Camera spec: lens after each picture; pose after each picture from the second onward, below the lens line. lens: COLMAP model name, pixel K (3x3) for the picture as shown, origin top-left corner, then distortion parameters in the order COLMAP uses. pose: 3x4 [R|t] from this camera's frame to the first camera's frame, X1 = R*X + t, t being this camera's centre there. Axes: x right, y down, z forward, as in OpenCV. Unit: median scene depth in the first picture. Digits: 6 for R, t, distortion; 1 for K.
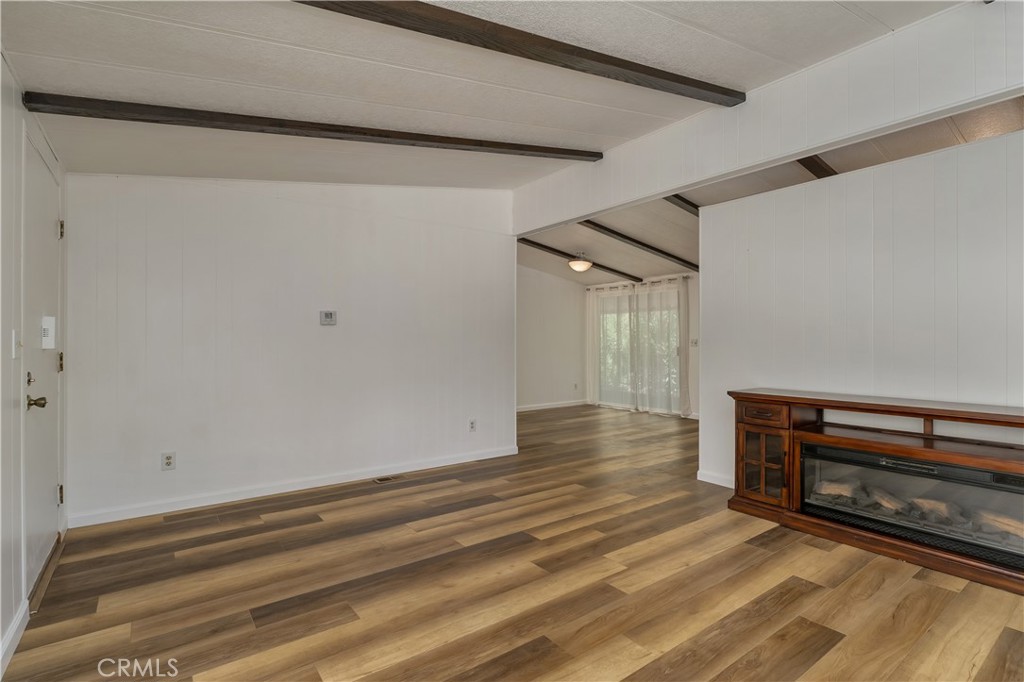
lens RADIAL K [[491.5, 0, 512.0], [0, 491.5, 341.0], [0, 0, 1]] dist [-0.001683, -0.000096]
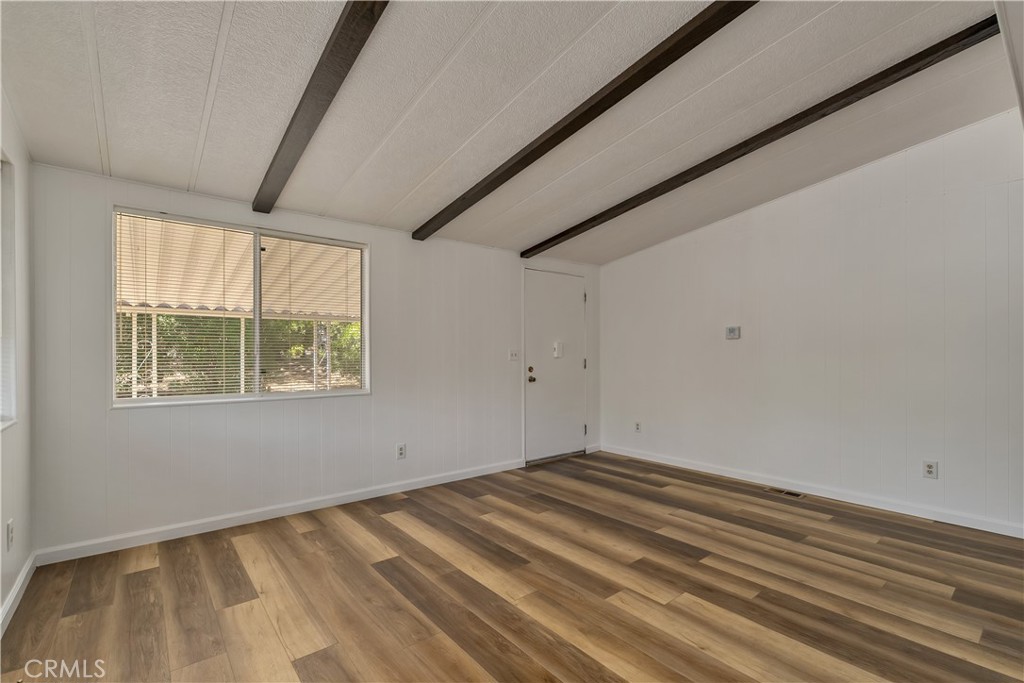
lens RADIAL K [[458.8, 0, 512.0], [0, 458.8, 341.5], [0, 0, 1]] dist [-0.000546, -0.000173]
pose [[0.046631, -0.026030, -0.998573, 0.929971], [0.004618, 0.999655, -0.025842, -0.001173], [0.998902, -0.003406, 0.046735, 0.588850]]
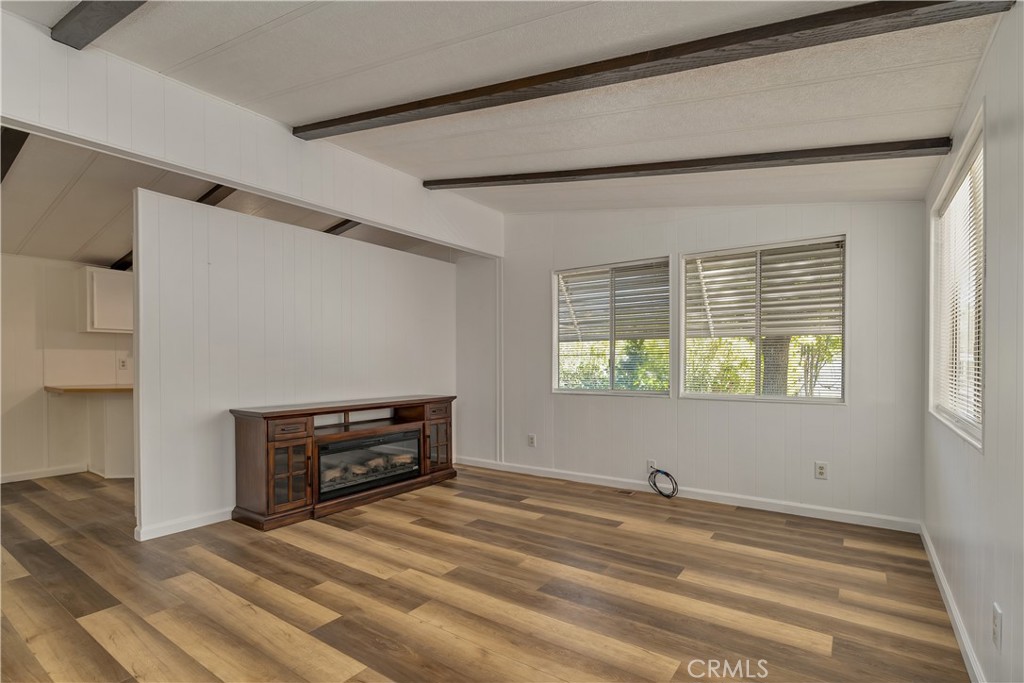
lens RADIAL K [[494.5, 0, 511.3], [0, 494.5, 369.6], [0, 0, 1]] dist [-0.000778, -0.000547]
pose [[-0.313777, -0.012974, 0.949408, -0.752215], [0.000545, 0.999904, 0.013844, 0.004489], [-0.949497, 0.004861, -0.313740, 0.974211]]
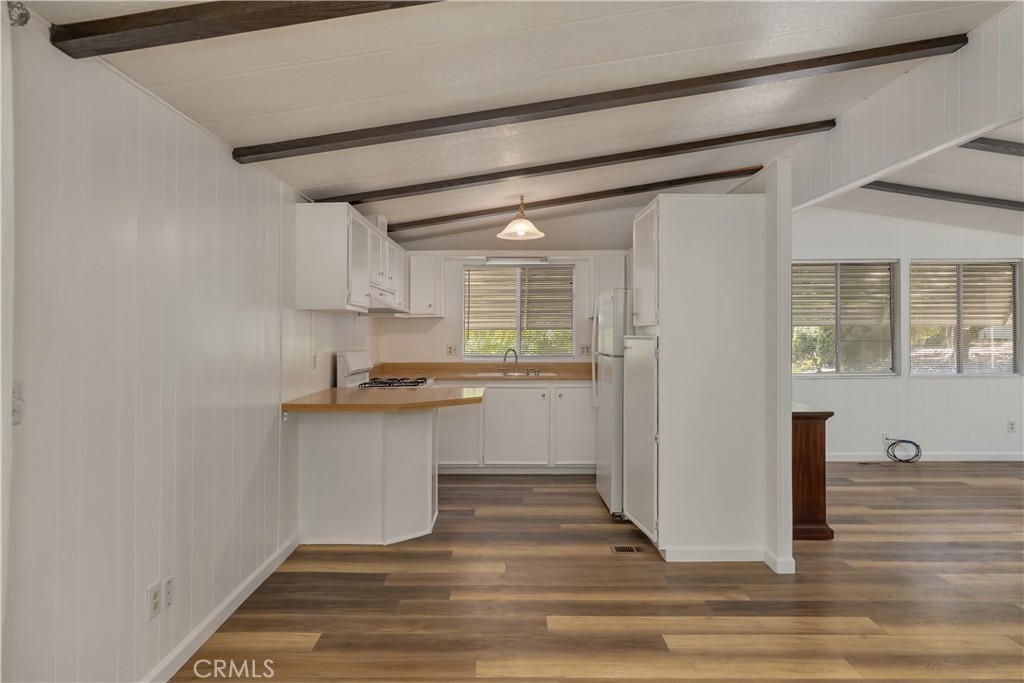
lens RADIAL K [[645.2, 0, 512.0], [0, 645.2, 341.5], [0, 0, 1]] dist [-0.001946, -0.001813]
pose [[-0.803502, -0.003375, 0.595293, 0.241545], [0.003586, 0.999938, 0.010509, -0.050665], [-0.595292, 0.010579, -0.803440, 2.692339]]
